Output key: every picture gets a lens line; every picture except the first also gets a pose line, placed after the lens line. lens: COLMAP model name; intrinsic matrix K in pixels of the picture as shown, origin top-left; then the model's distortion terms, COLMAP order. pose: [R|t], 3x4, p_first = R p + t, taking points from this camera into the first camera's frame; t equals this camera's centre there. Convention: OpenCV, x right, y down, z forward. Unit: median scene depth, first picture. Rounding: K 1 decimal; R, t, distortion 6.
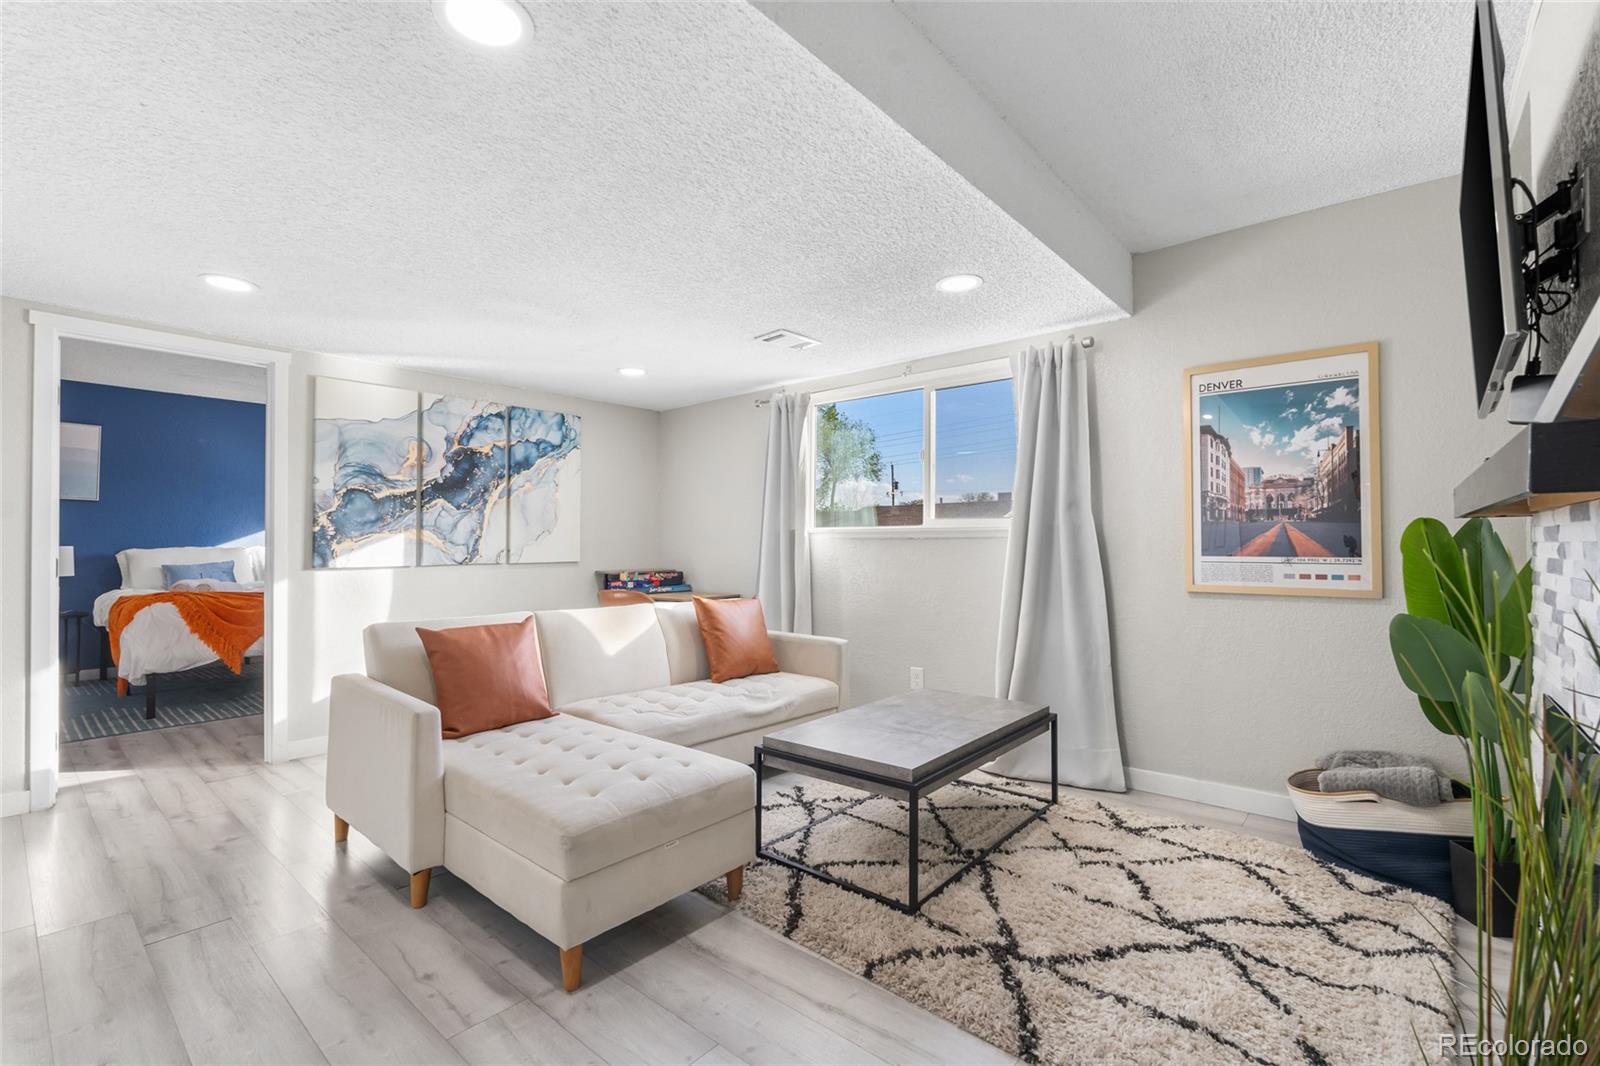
lens RADIAL K [[725.5, 0, 800.3], [0, 725.5, 532.5], [0, 0, 1]] dist [-0.002541, 0.001289]
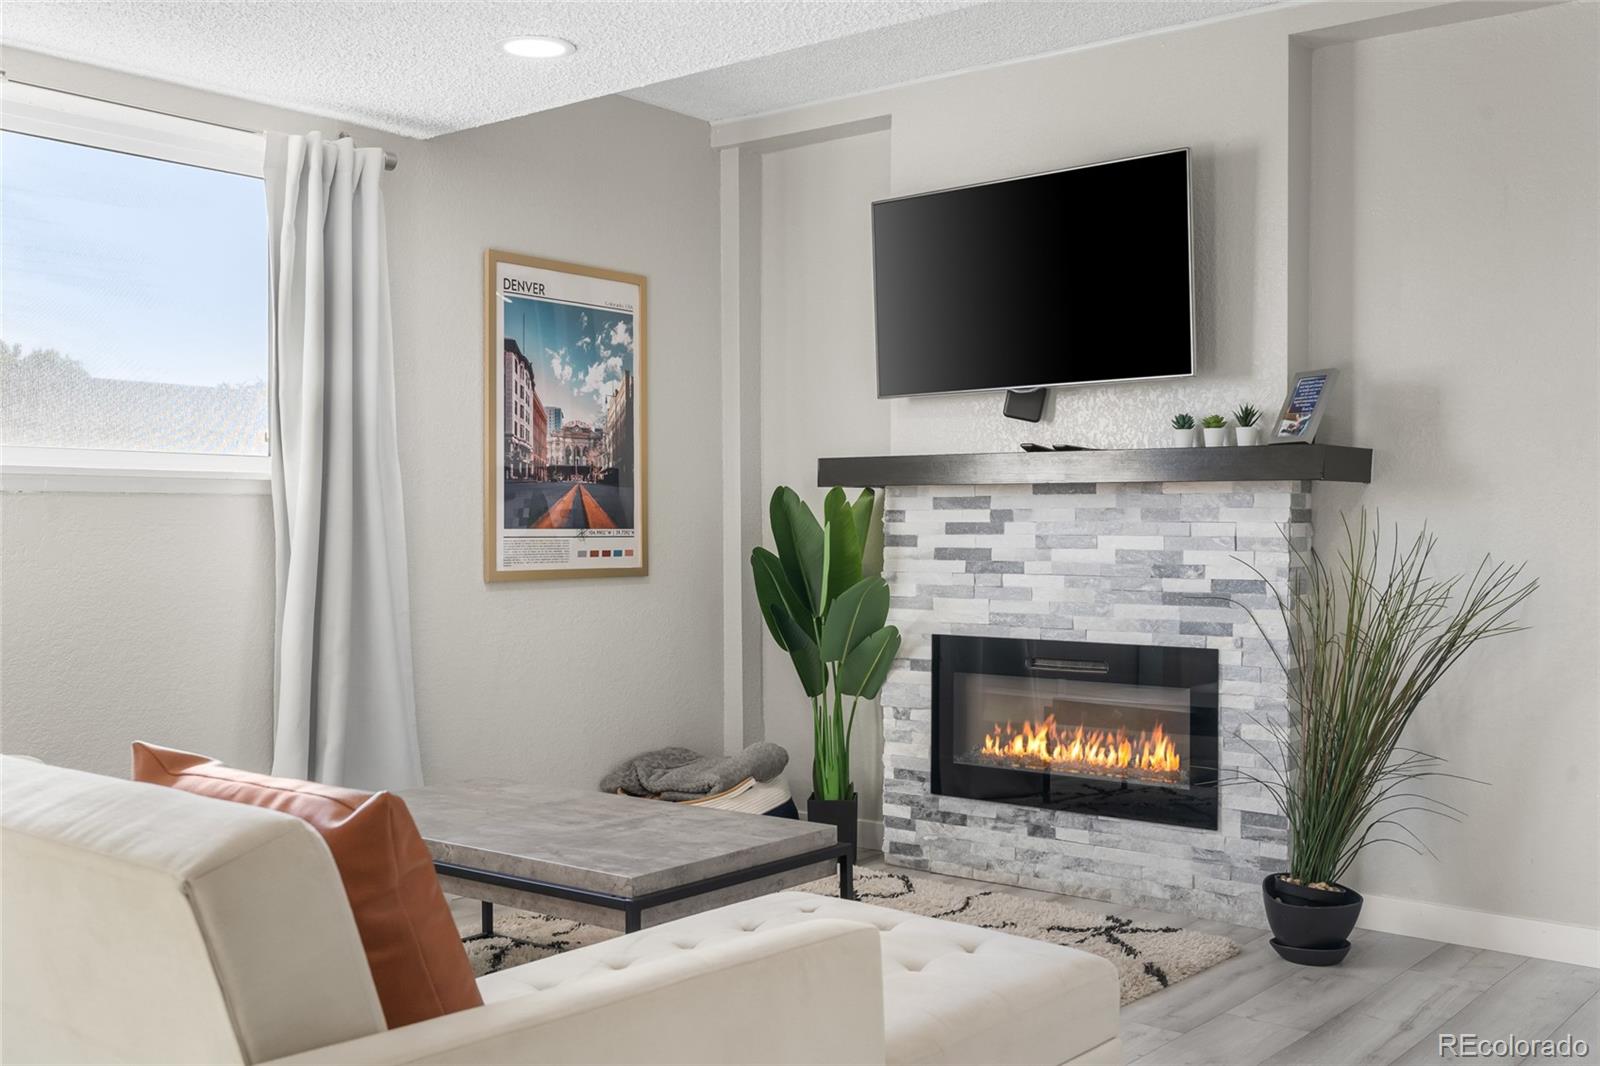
lens RADIAL K [[1640.2, 0, 798.7], [0, 1640.2, 528.6], [0, 0, 1]] dist [0.019714, 0.000000]
pose [[-0.039690, 0.002553, 0.999209, -1.080724], [-0.013182, 0.999908, -0.003078, 0.035677], [-0.999125, -0.013293, -0.039653, 0.840405]]
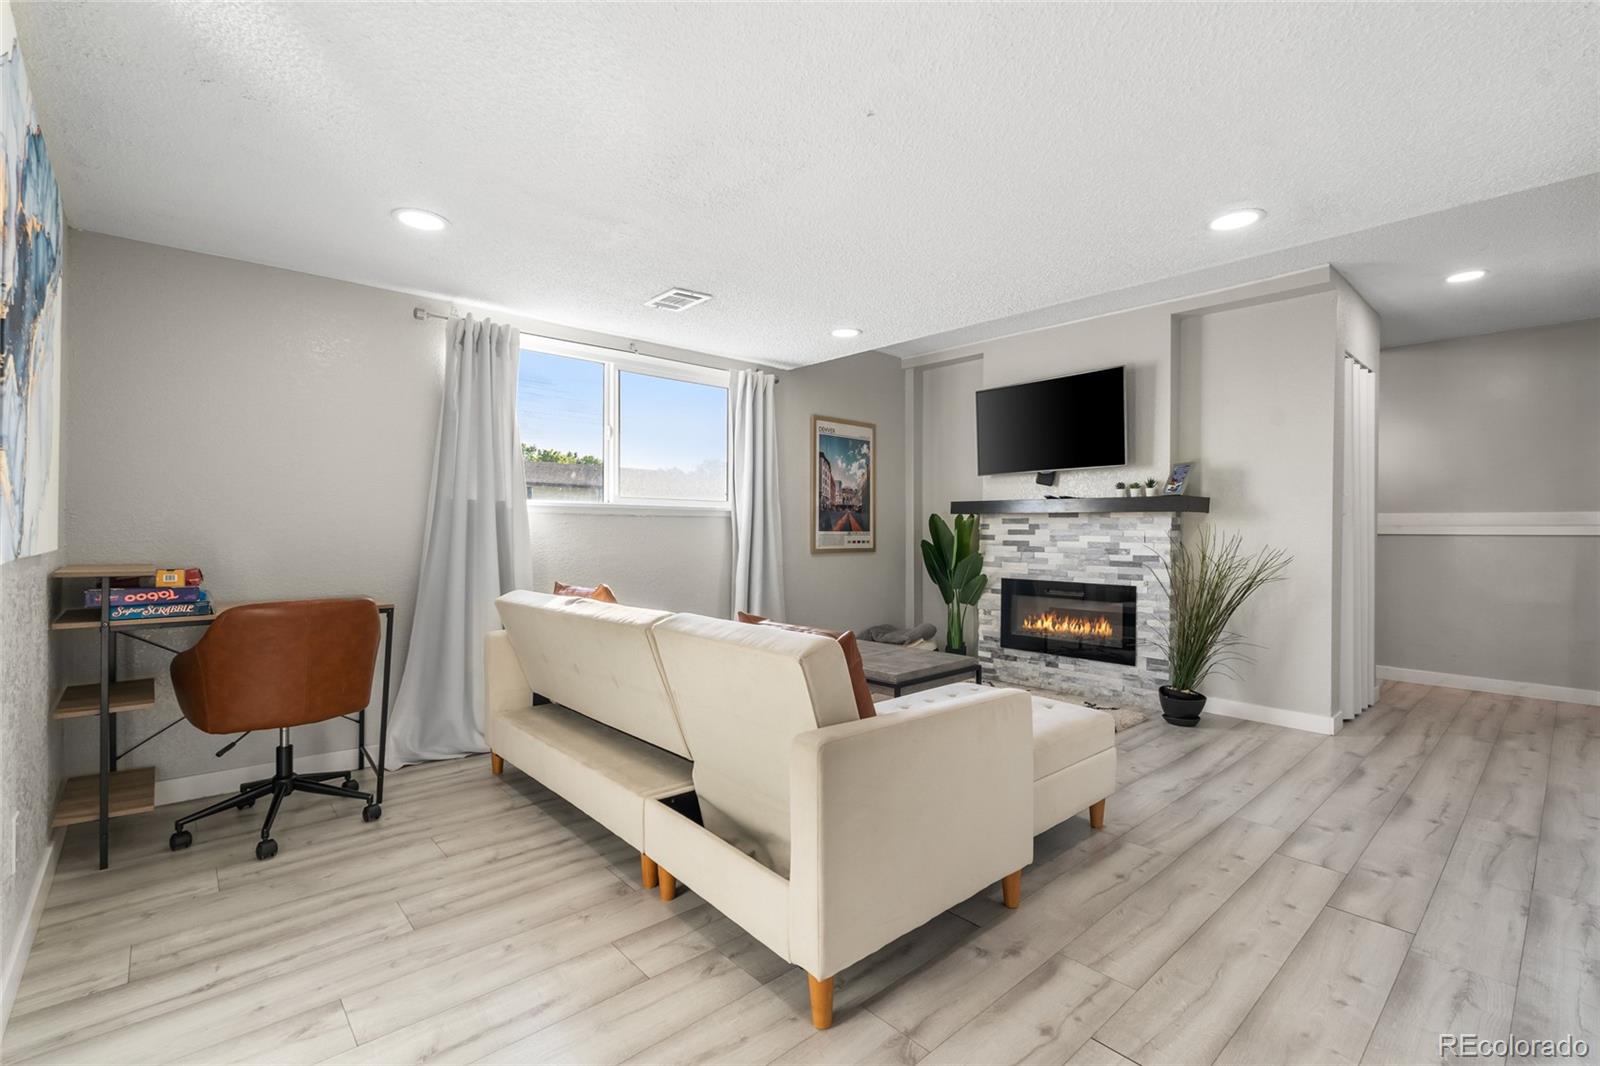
lens RADIAL K [[725.5, 0, 795.4], [0, 725.5, 531.7], [0, 0, 1]] dist [-0.002541, 0.001289]
pose [[0.110791, 0.002426, 0.993841, -1.164635], [-0.019205, 0.999816, -0.000300, 0.037659], [-0.993658, -0.019054, 0.110817, 0.933388]]
